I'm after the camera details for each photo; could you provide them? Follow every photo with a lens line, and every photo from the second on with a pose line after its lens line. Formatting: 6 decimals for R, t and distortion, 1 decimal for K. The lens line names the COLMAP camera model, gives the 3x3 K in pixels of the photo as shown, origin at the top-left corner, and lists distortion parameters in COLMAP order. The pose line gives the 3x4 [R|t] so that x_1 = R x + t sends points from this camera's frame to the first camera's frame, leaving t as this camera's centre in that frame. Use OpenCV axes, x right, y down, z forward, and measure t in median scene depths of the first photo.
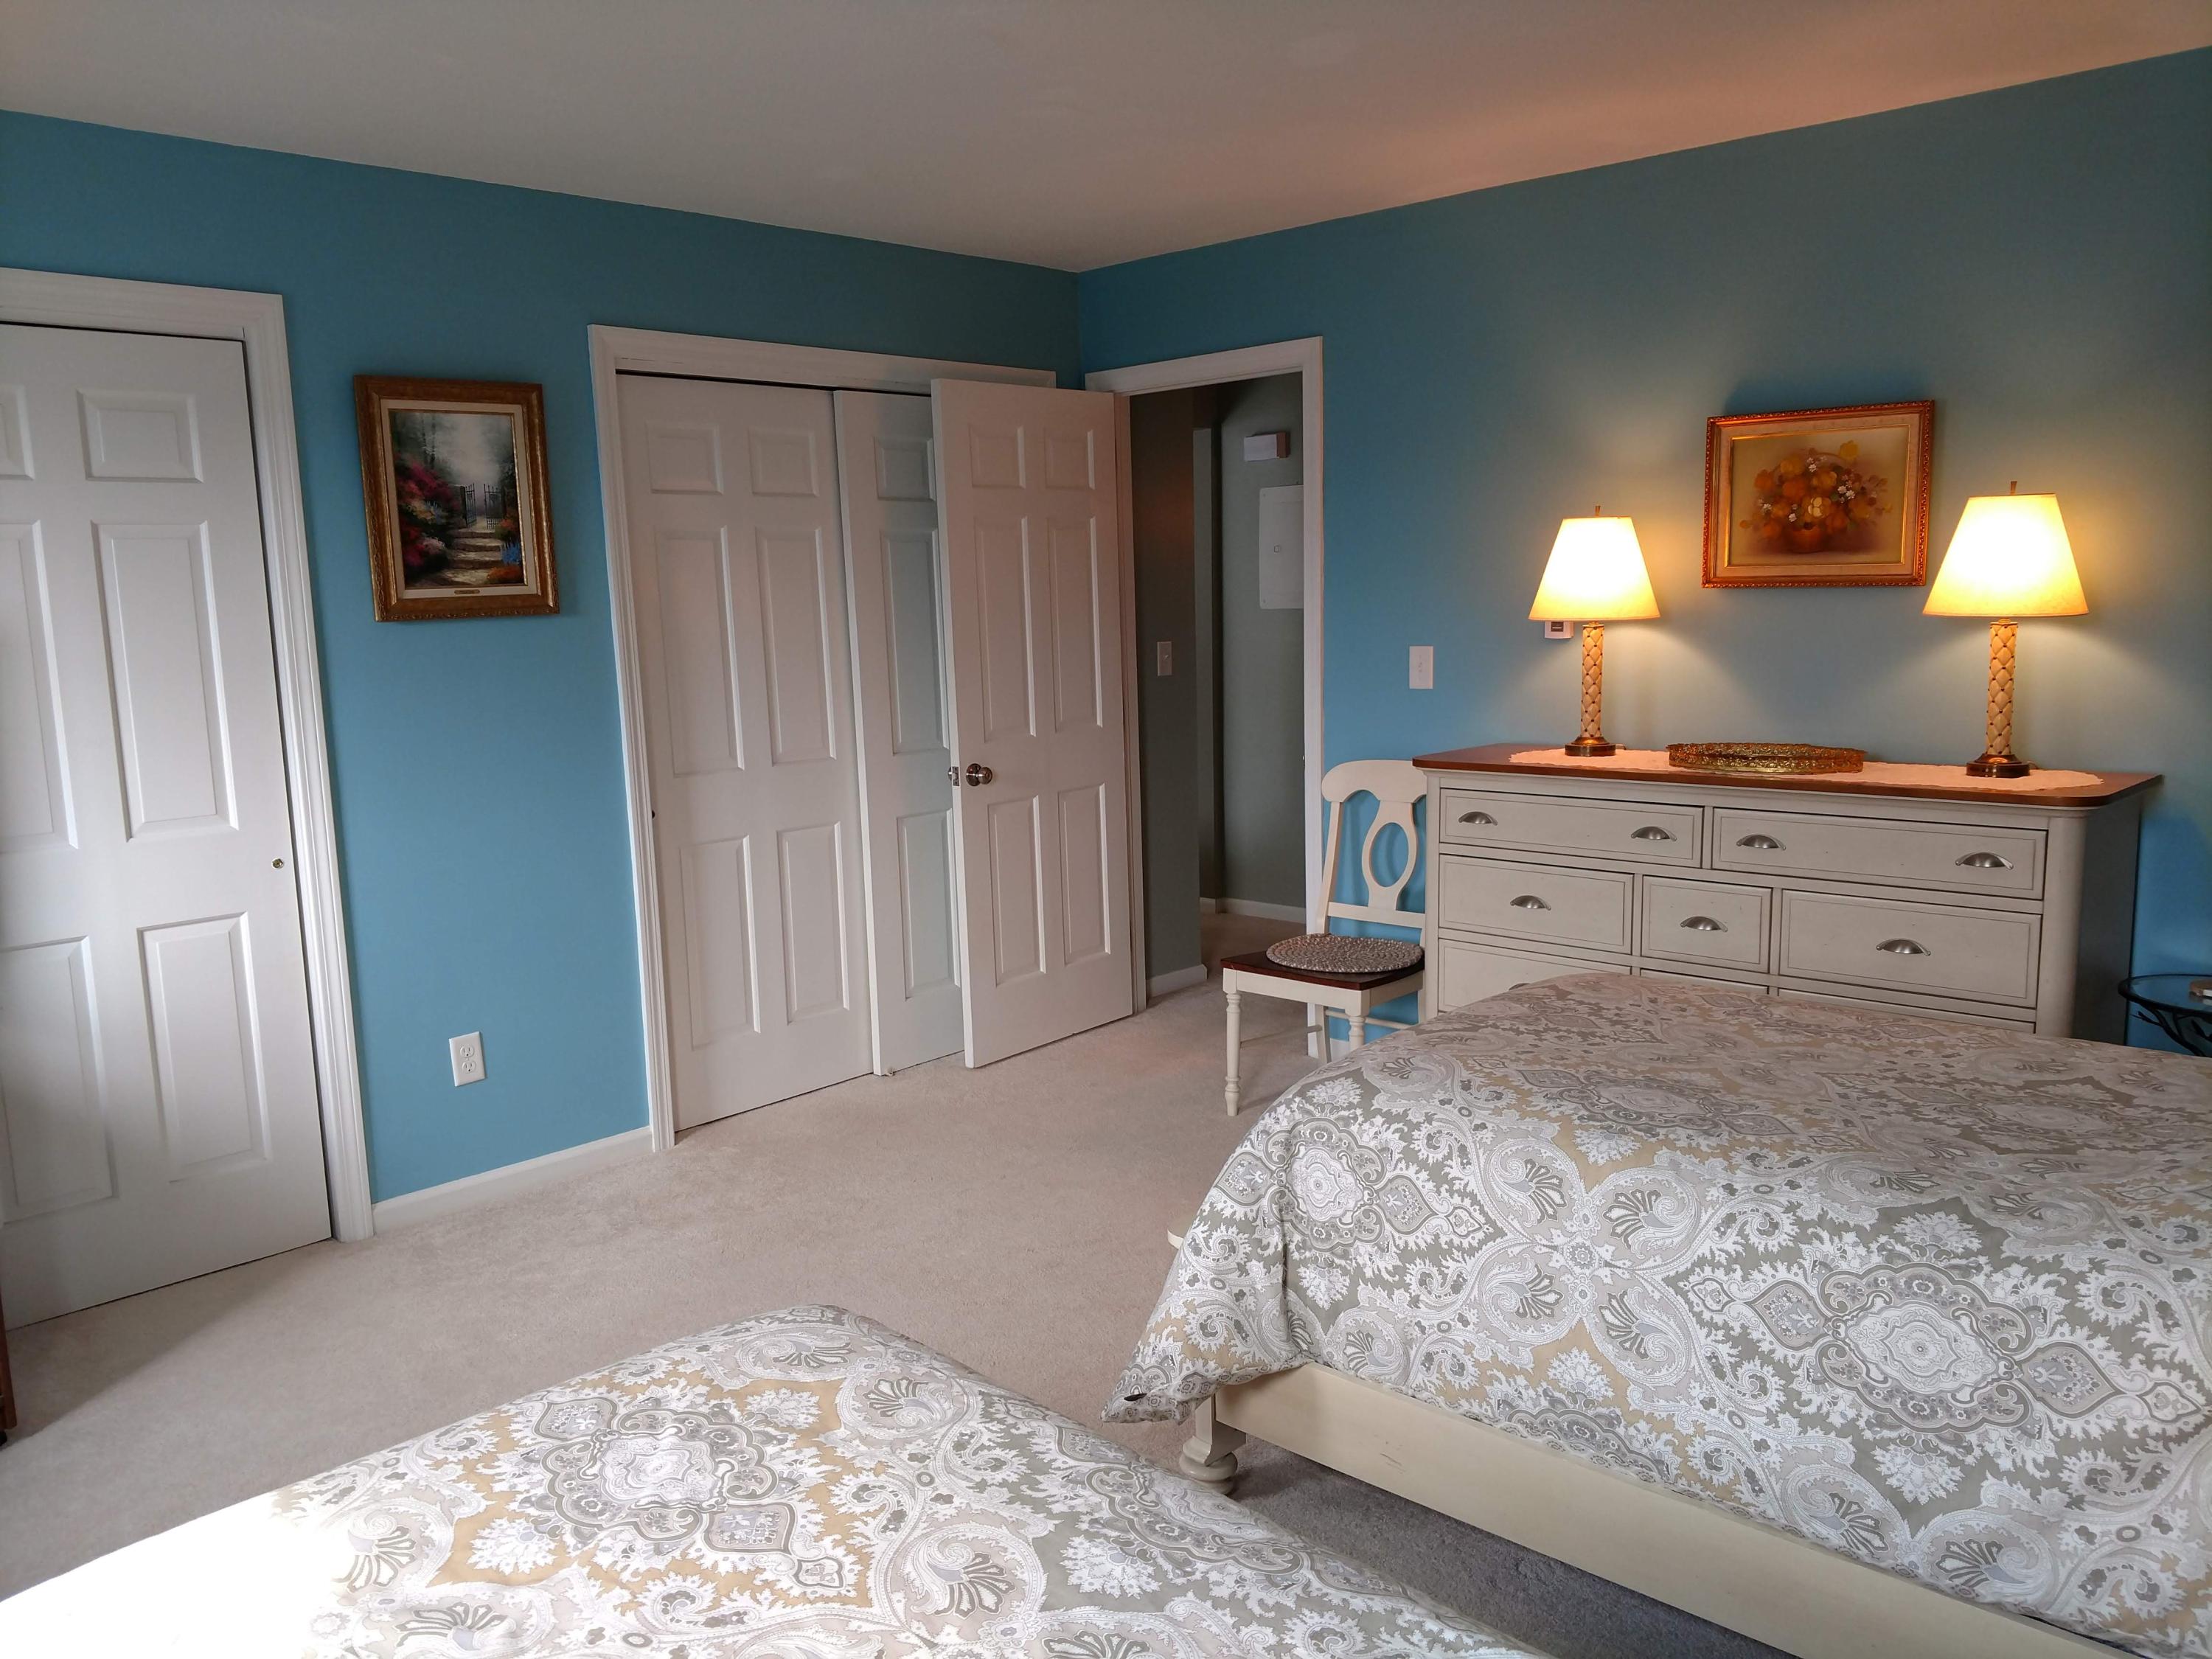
lens RADIAL K [[1760.2, 0, 1106.0], [0, 1760.2, 829.5], [0, 0, 1]] dist [0.007787, 0.006779]
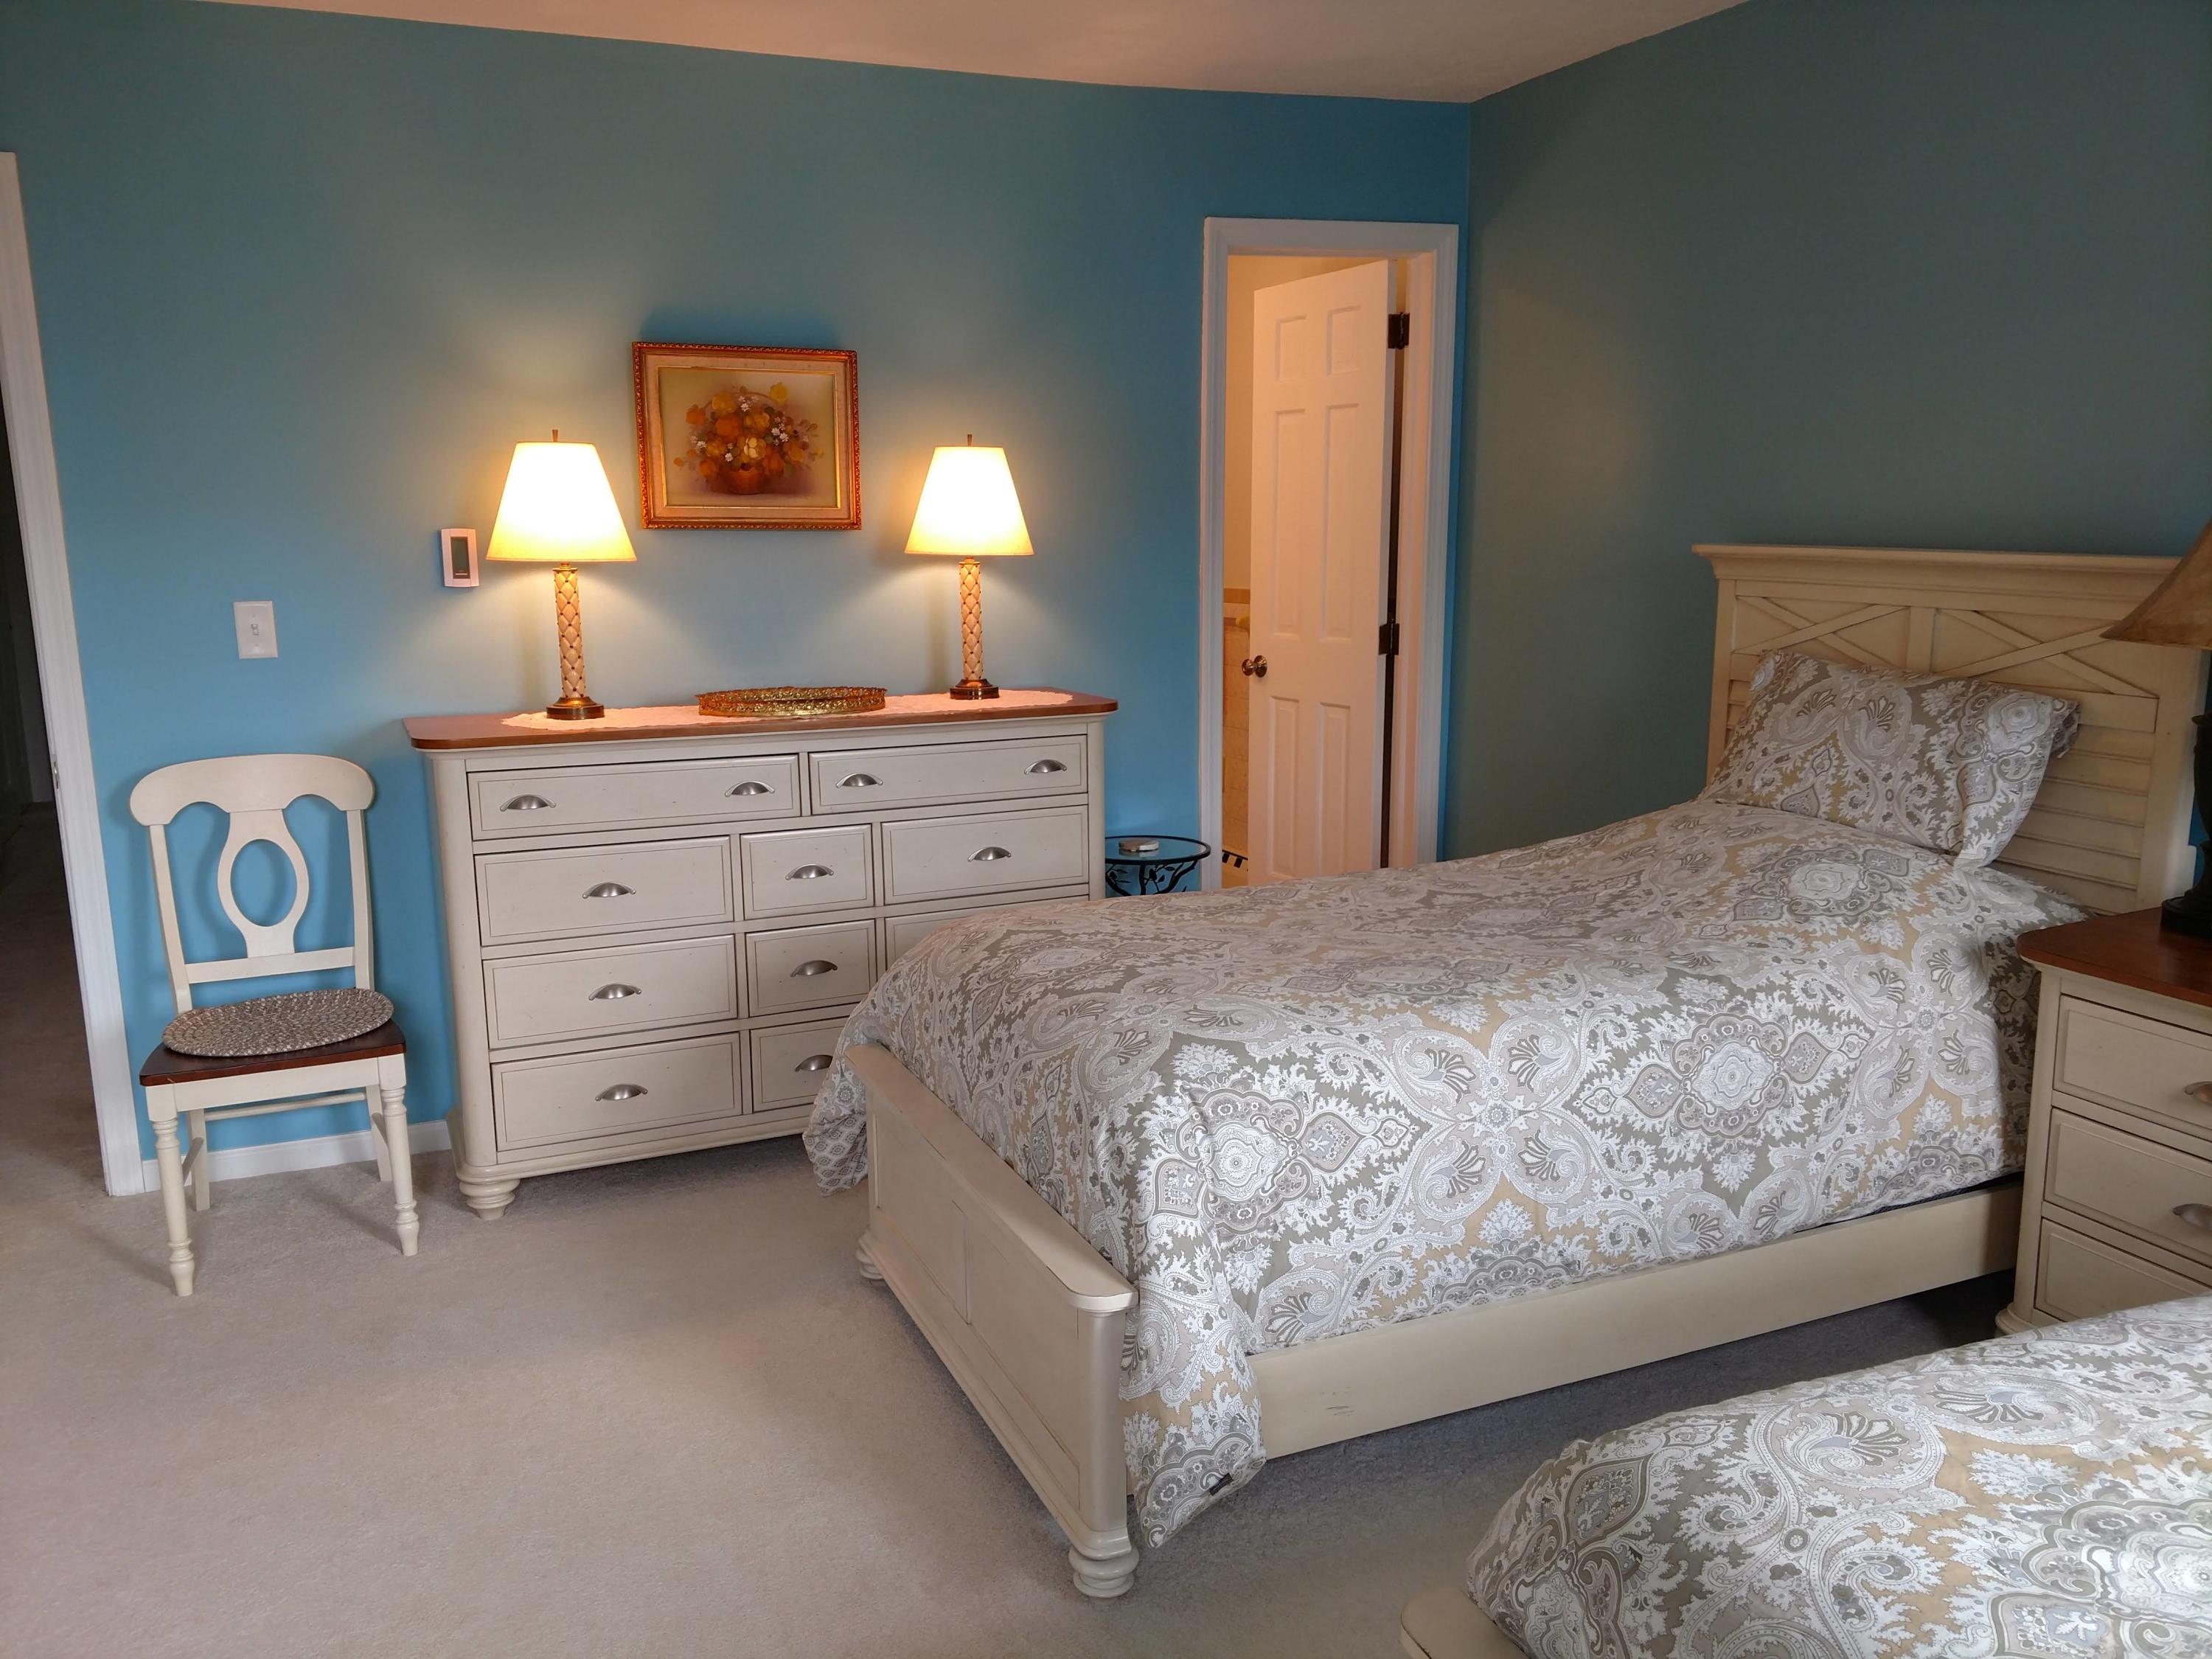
lens RADIAL K [[1704.5, 0, 1106.0], [0, 1704.5, 829.5], [0, 0, 1]] dist [0.096306, -0.146041]
pose [[0.388519, -0.143854, 0.910142, -0.715547], [0.133365, 0.986117, 0.098932, -0.064874], [-0.911738, 0.082944, 0.402311, 0.732740]]
